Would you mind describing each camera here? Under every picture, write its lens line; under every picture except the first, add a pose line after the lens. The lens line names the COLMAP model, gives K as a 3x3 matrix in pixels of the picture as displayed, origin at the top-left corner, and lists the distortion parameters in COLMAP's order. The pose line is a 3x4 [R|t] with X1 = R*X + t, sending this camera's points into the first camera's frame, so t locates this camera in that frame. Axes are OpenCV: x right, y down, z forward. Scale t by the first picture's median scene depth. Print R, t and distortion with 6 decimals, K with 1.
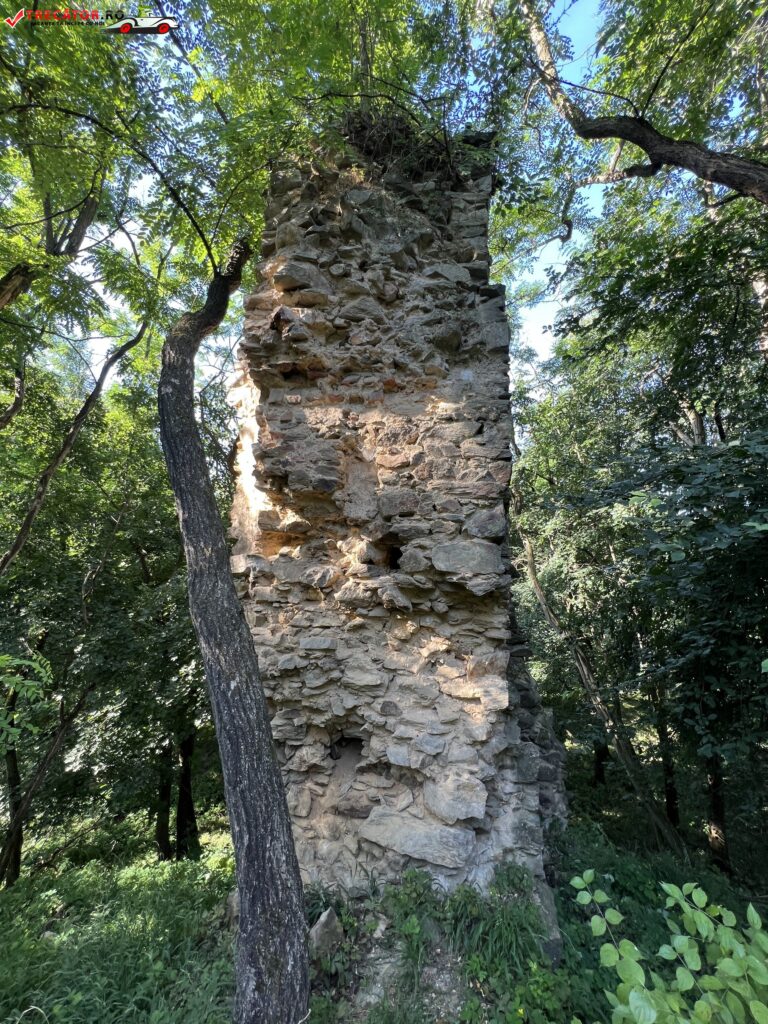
lens RADIAL K [[409.6, 0, 379.9], [0, 409.6, 517.1], [0, 0, 1]] dist [-0.004845, 0.000876]
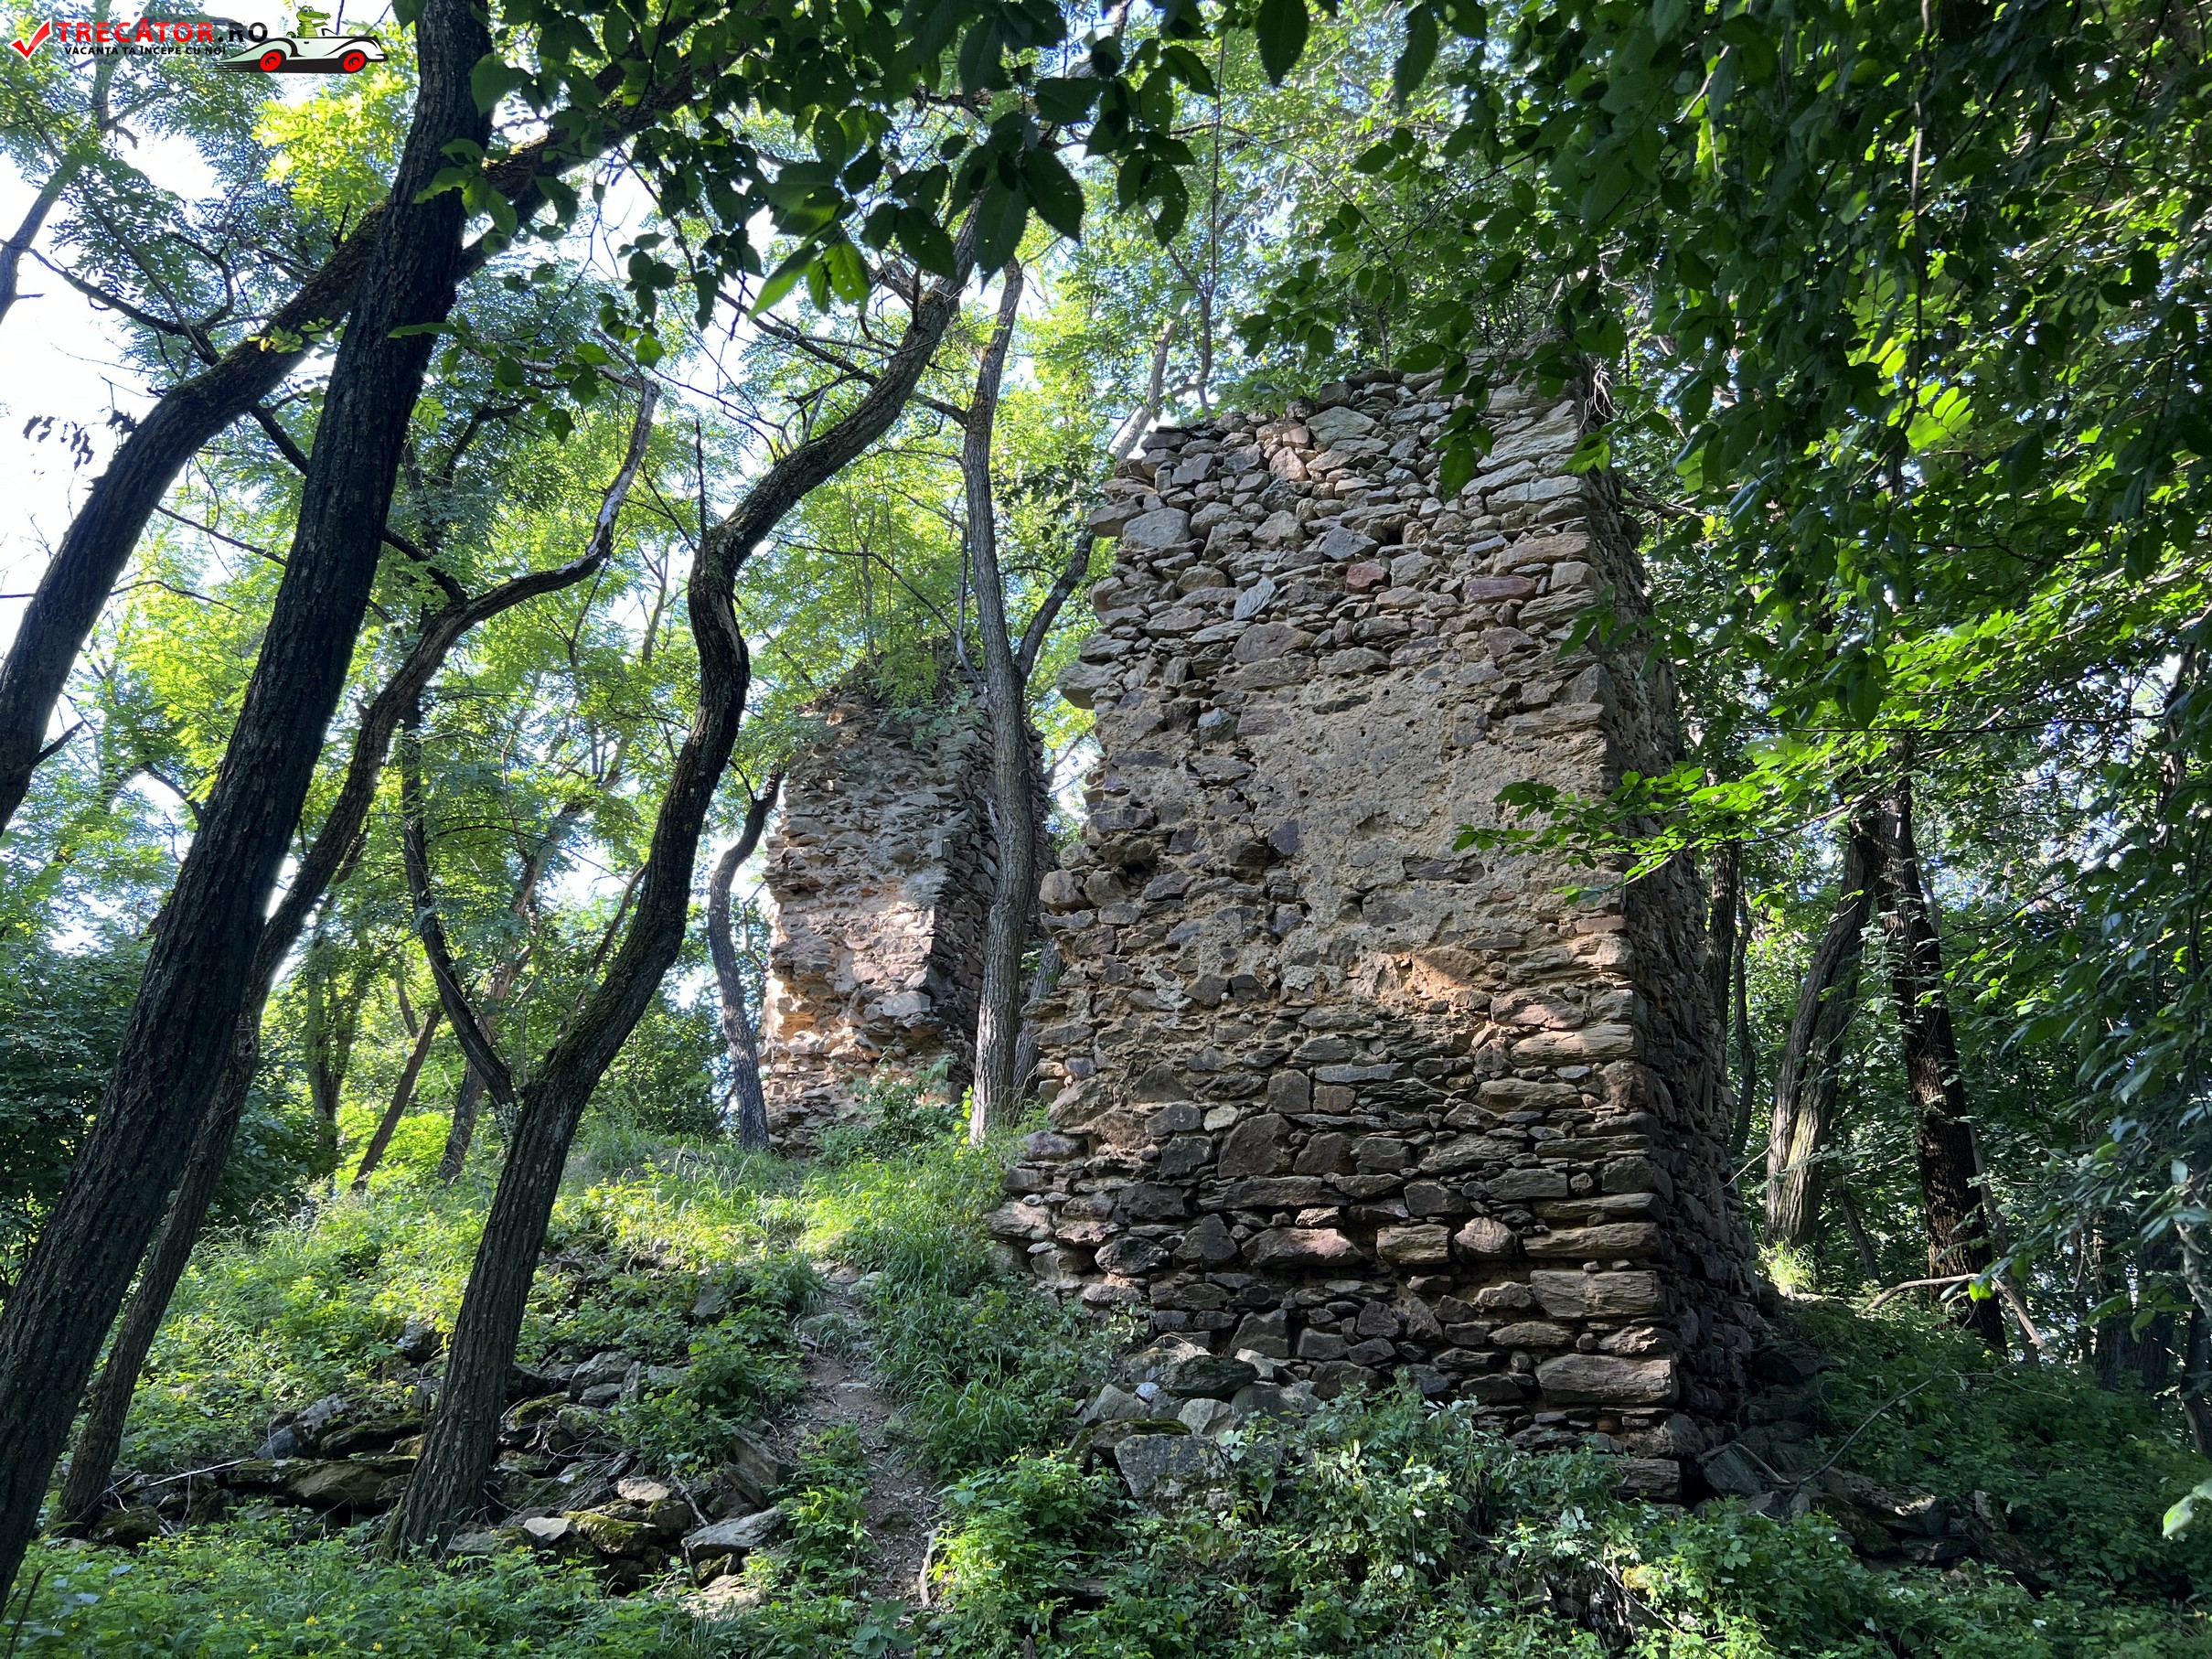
lens RADIAL K [[1661.1, 0, 1104.2], [0, 1661.1, 827.4], [0, 0, 1]] dist [0.046974, -0.053499]
pose [[0.974423, -0.104972, -0.198696, 1.887735], [0.042691, 0.954562, -0.294938, 1.116492], [0.220628, 0.278912, 0.934629, -3.979285]]
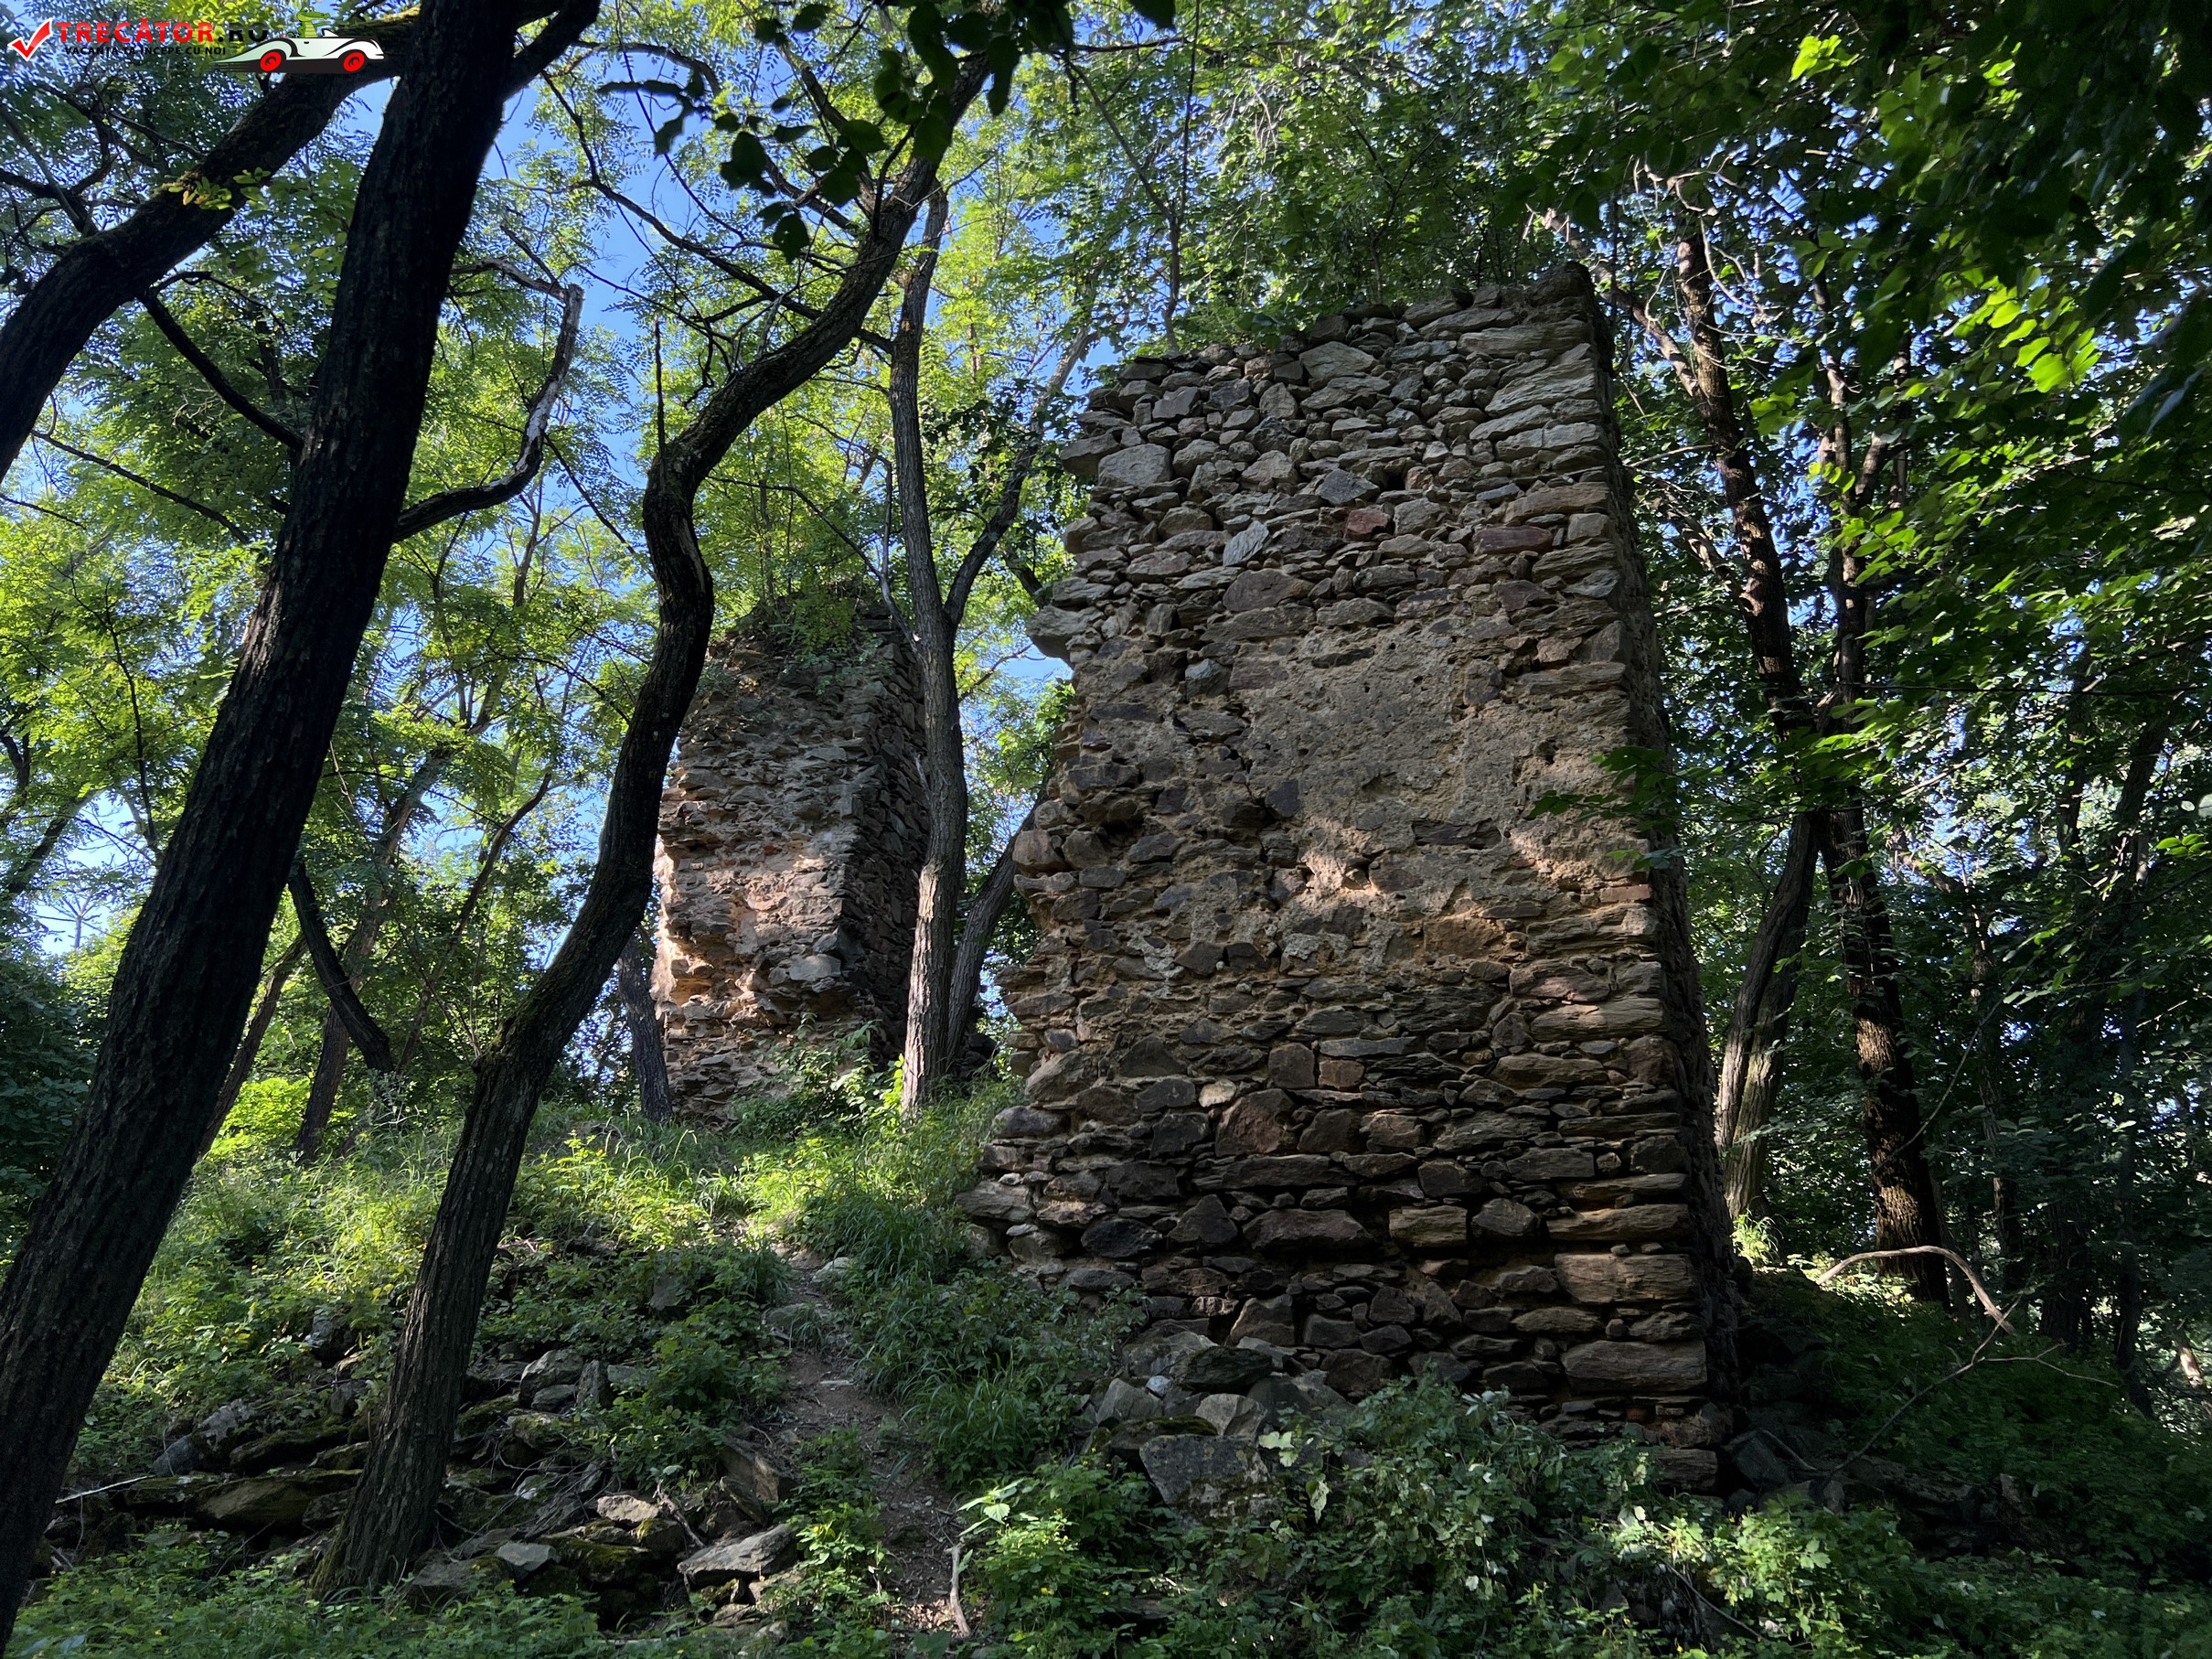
lens RADIAL K [[1661.1, 0, 1097.3], [0, 1661.1, 845.4], [0, 0, 1]] dist [0.046974, -0.053499]
pose [[0.990474, -0.083979, -0.109128, 1.598068], [0.053321, 0.964582, -0.258337, 1.056841], [0.126958, 0.250057, 0.959871, -3.837925]]
